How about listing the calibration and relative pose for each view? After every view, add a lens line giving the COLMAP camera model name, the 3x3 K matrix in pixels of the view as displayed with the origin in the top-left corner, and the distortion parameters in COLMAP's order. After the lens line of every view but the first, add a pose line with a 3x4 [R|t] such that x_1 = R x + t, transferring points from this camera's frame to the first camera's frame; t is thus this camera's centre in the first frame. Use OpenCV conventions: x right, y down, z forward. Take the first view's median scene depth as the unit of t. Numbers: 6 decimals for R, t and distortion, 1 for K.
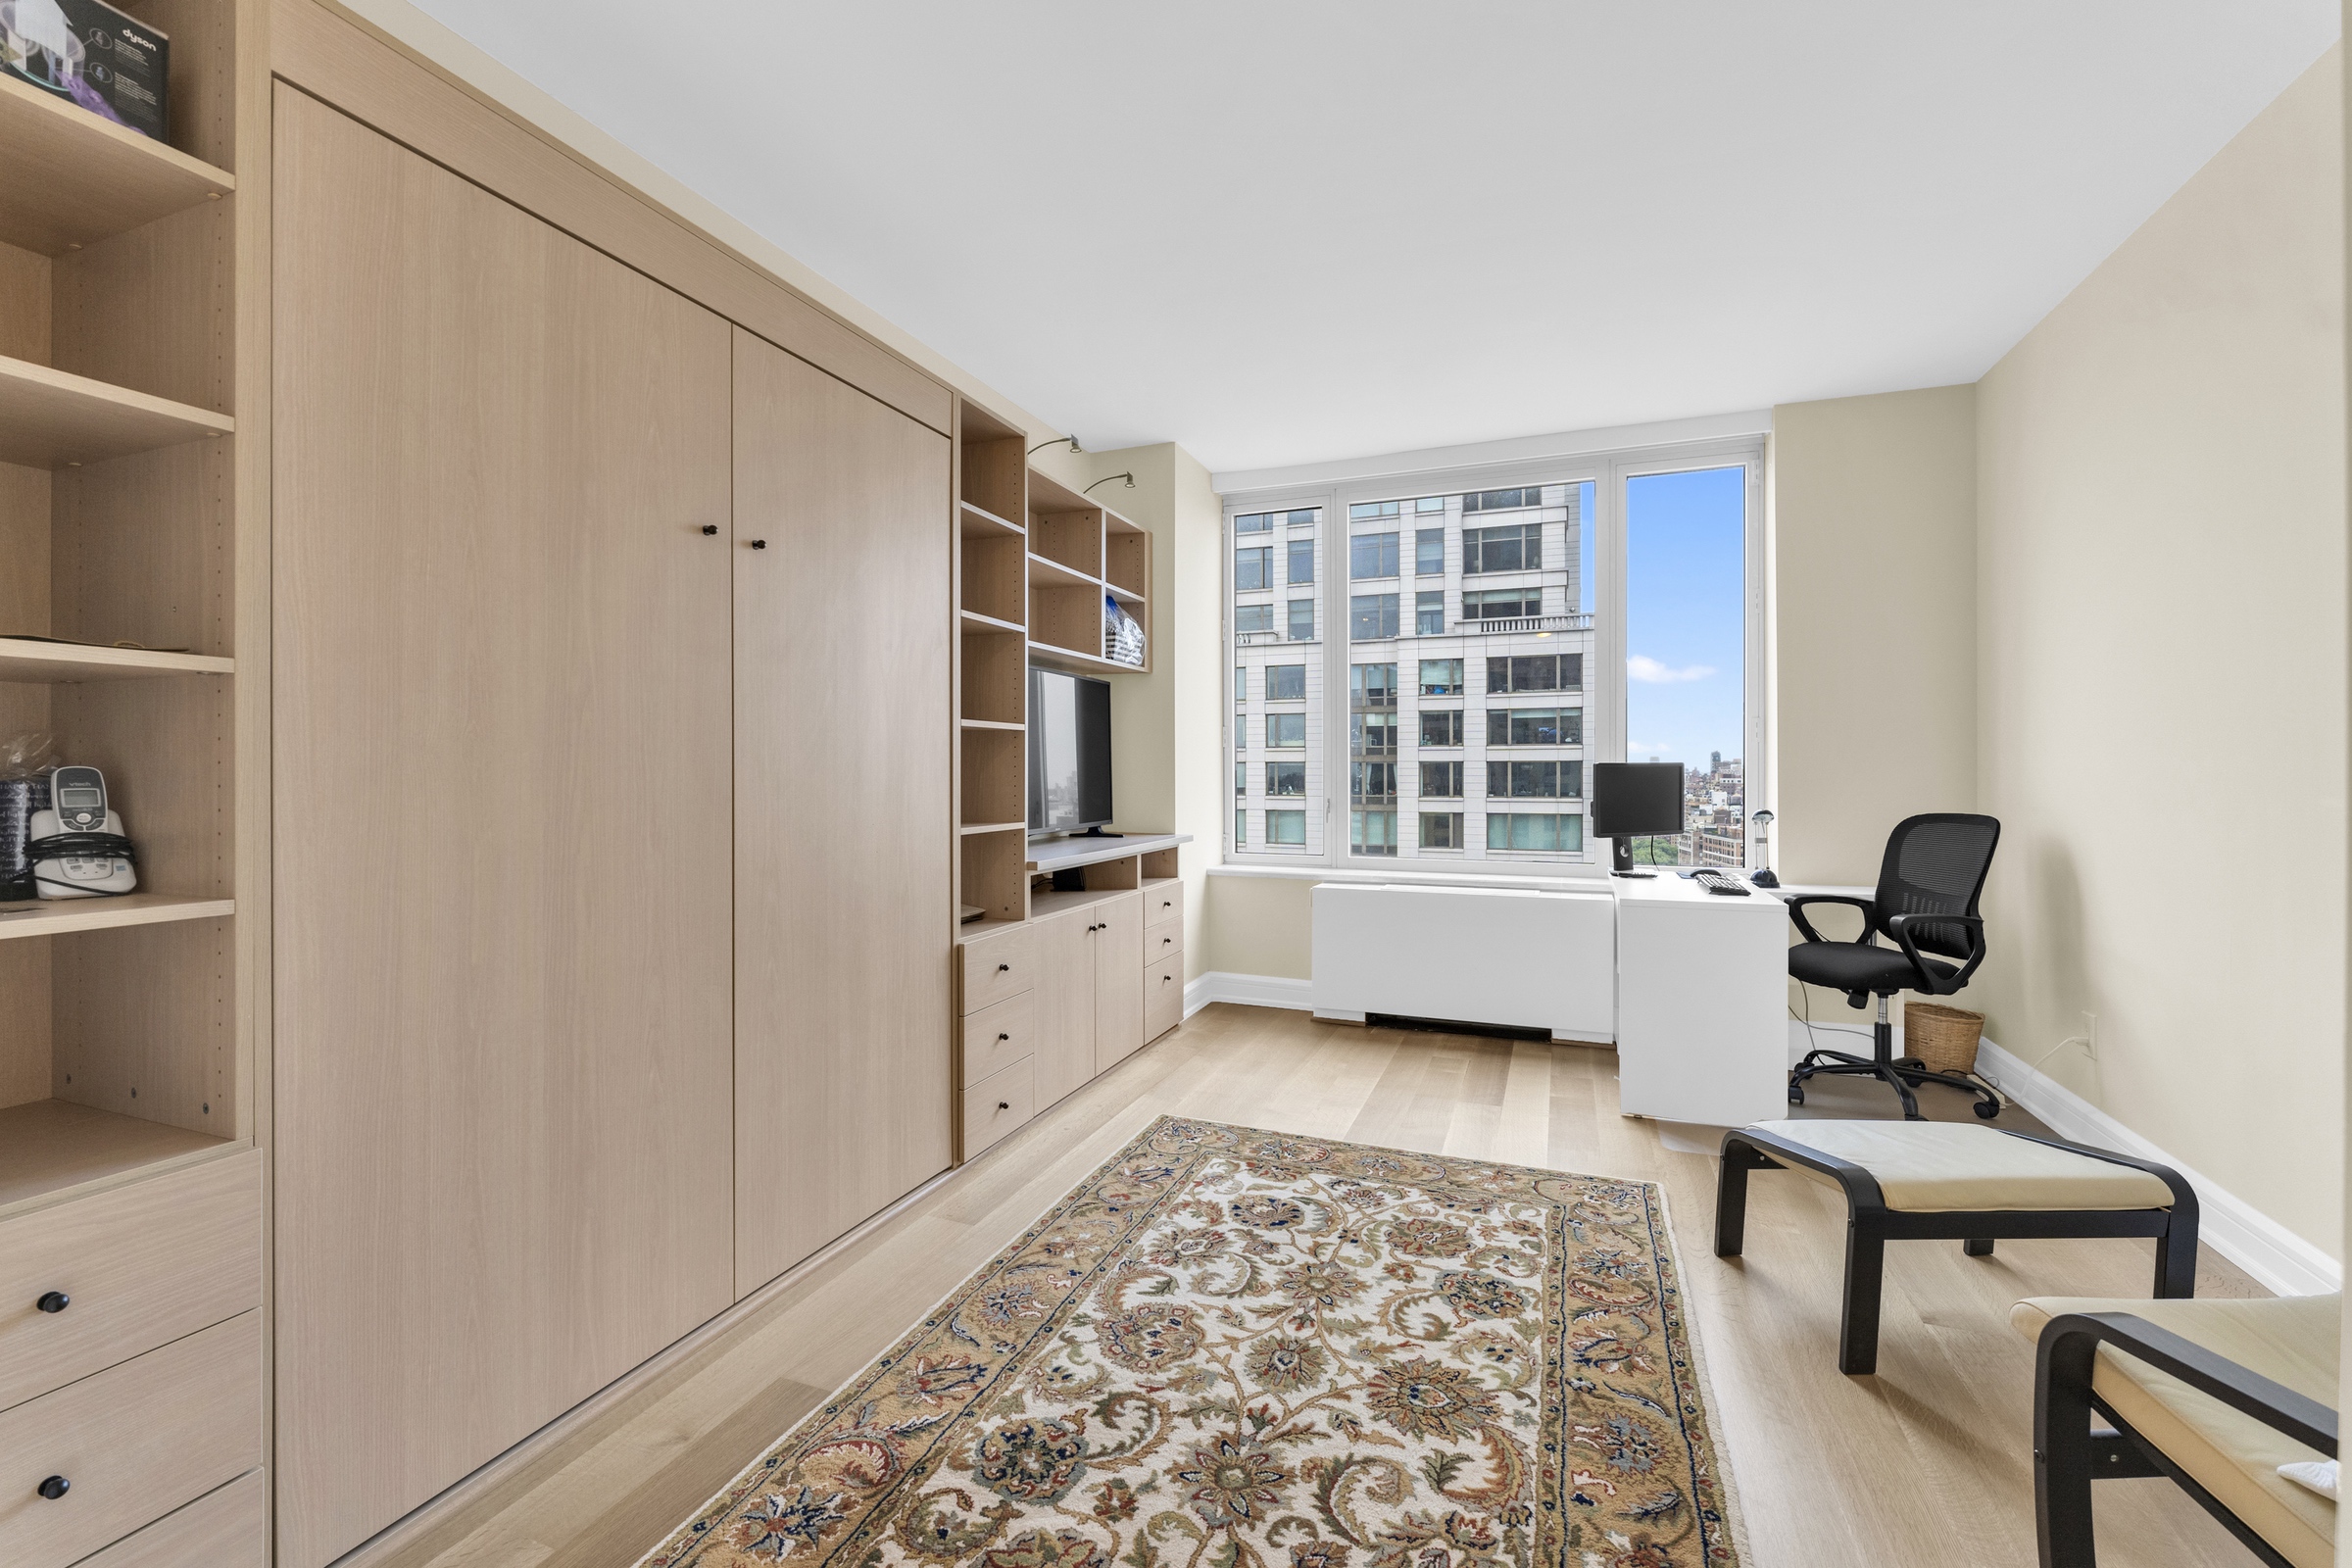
lens RADIAL K [[992.0, 0, 1173.2], [0, 992.0, 768.7], [0, 0, 1]] dist [-0.003987, -0.000325]
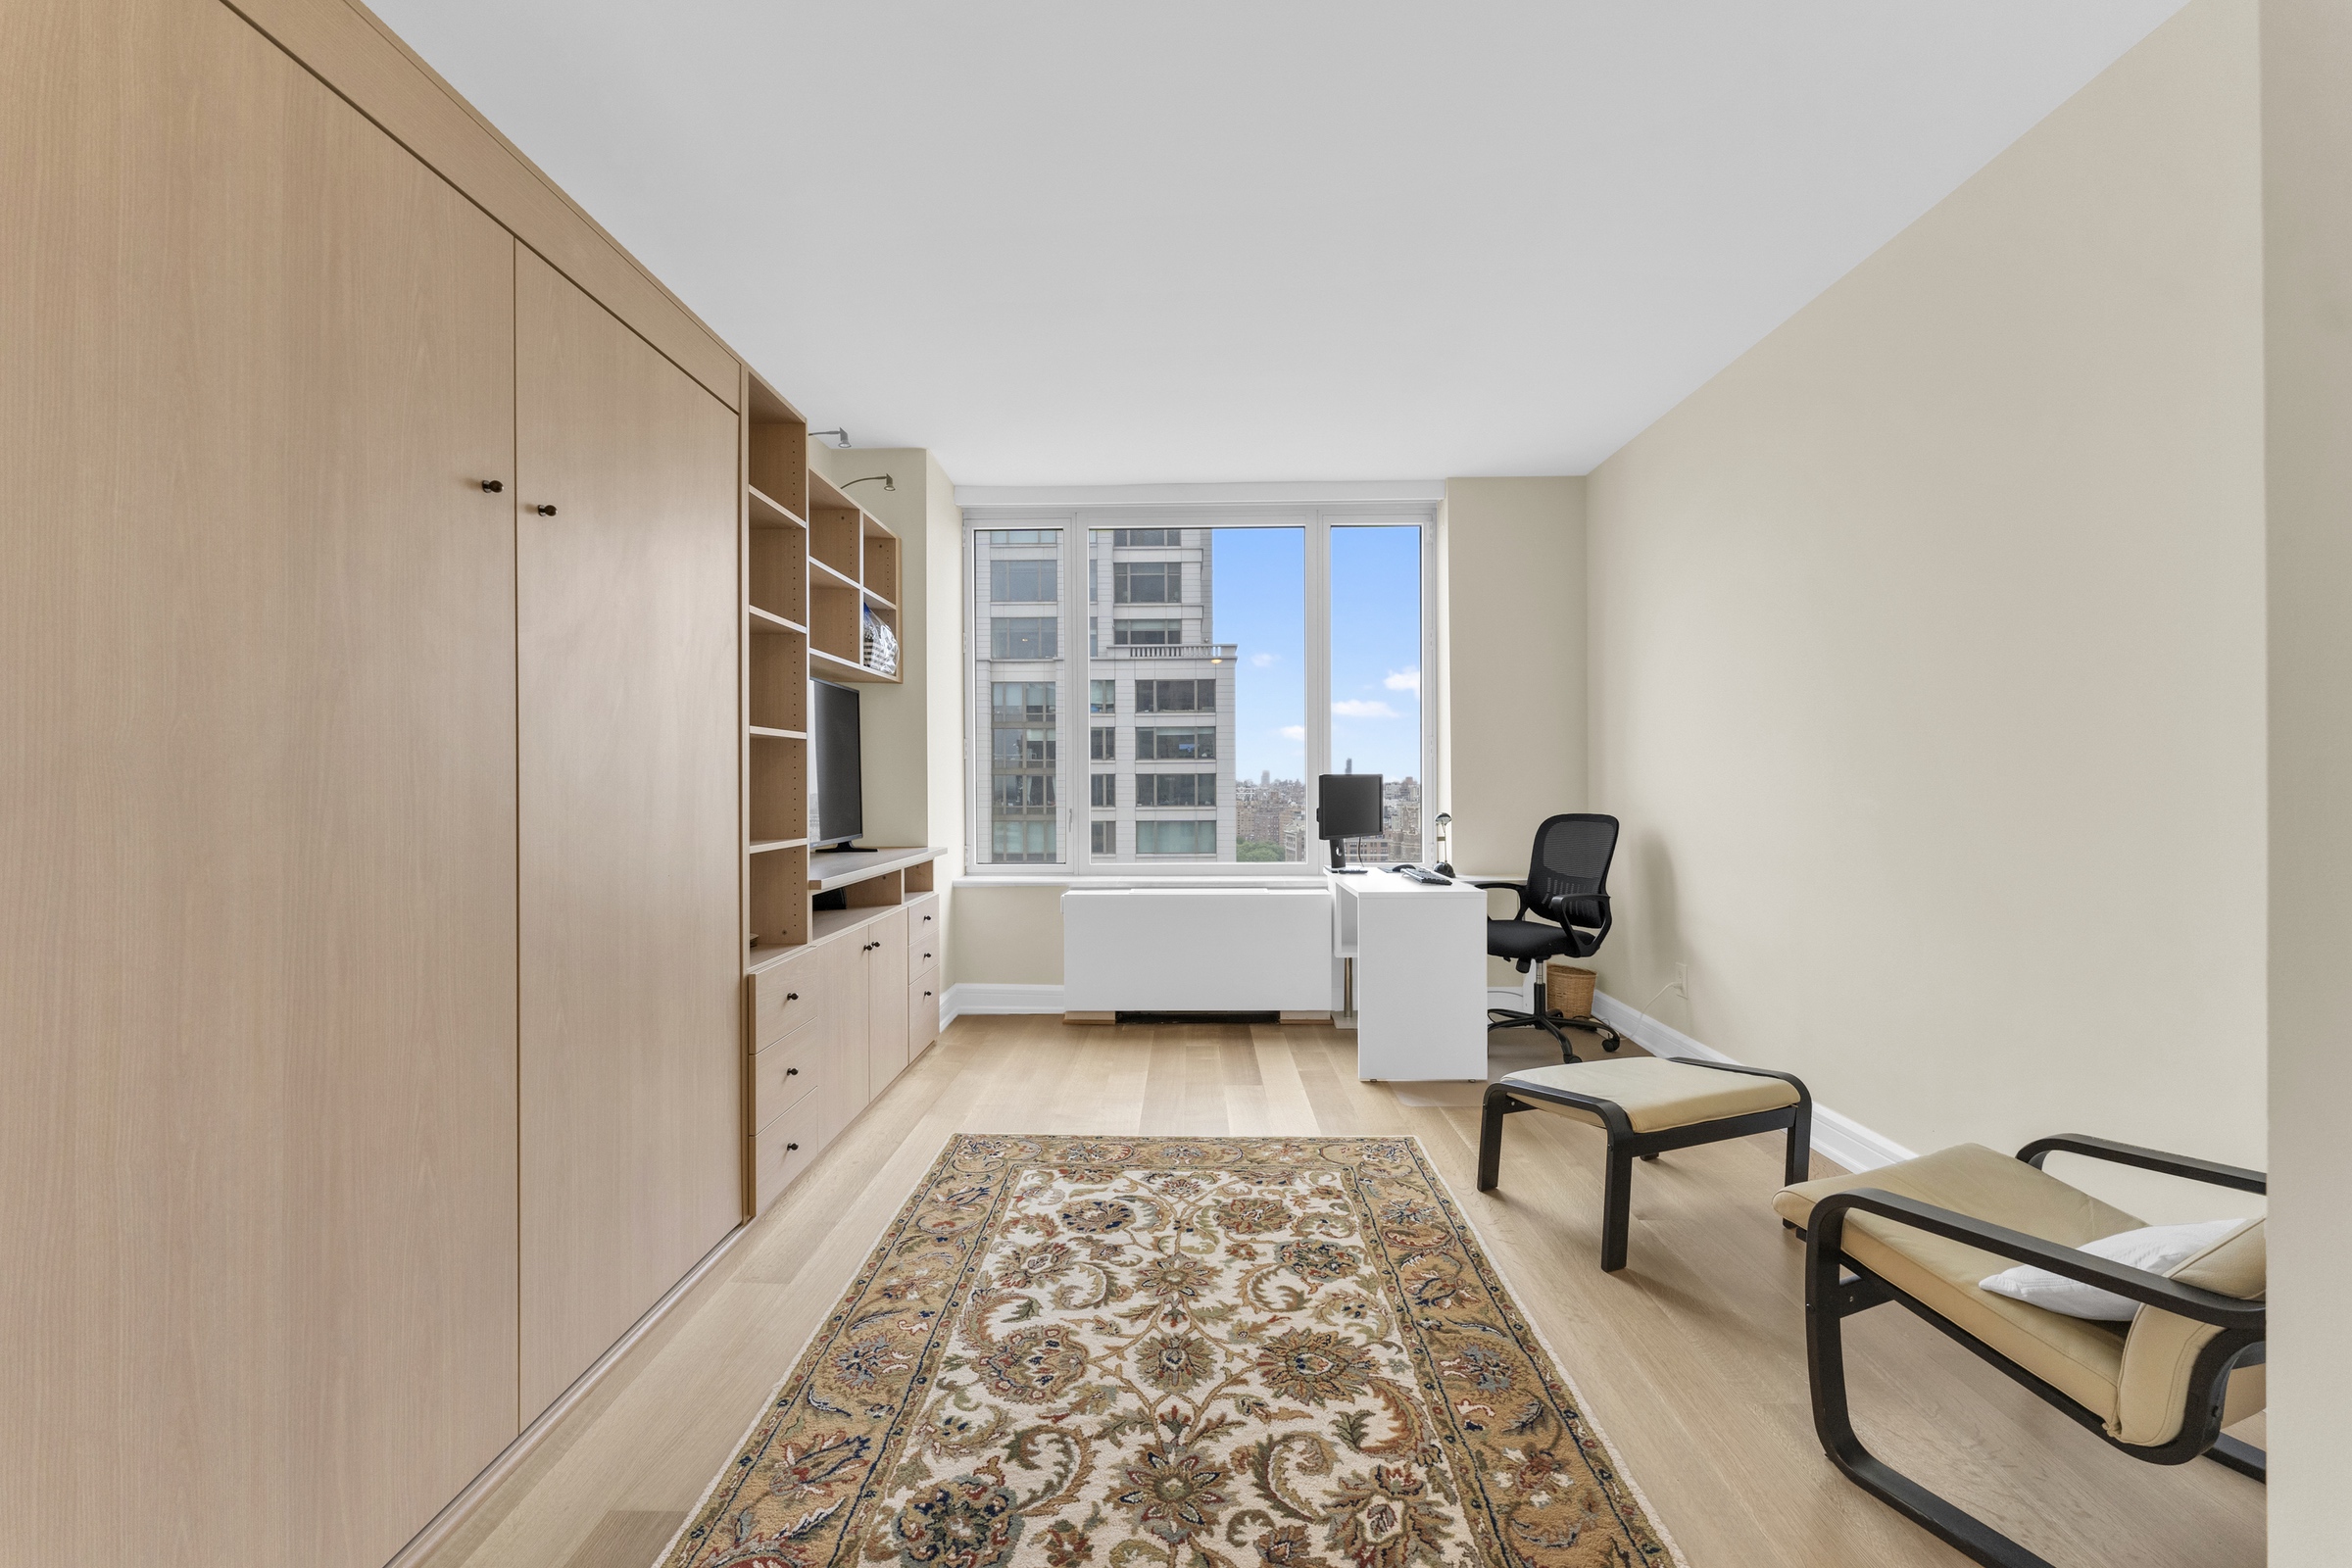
lens RADIAL K [[941.4, 0, 1174.4], [0, 941.4, 776.6], [0, 0, 1]] dist [0.000055, 0.000108]
pose [[0.937549, -0.001176, 0.347851, -0.177856], [0.002857, 0.999987, -0.004320, 0.001541], [-0.347841, 0.005044, 0.937540, 0.069901]]
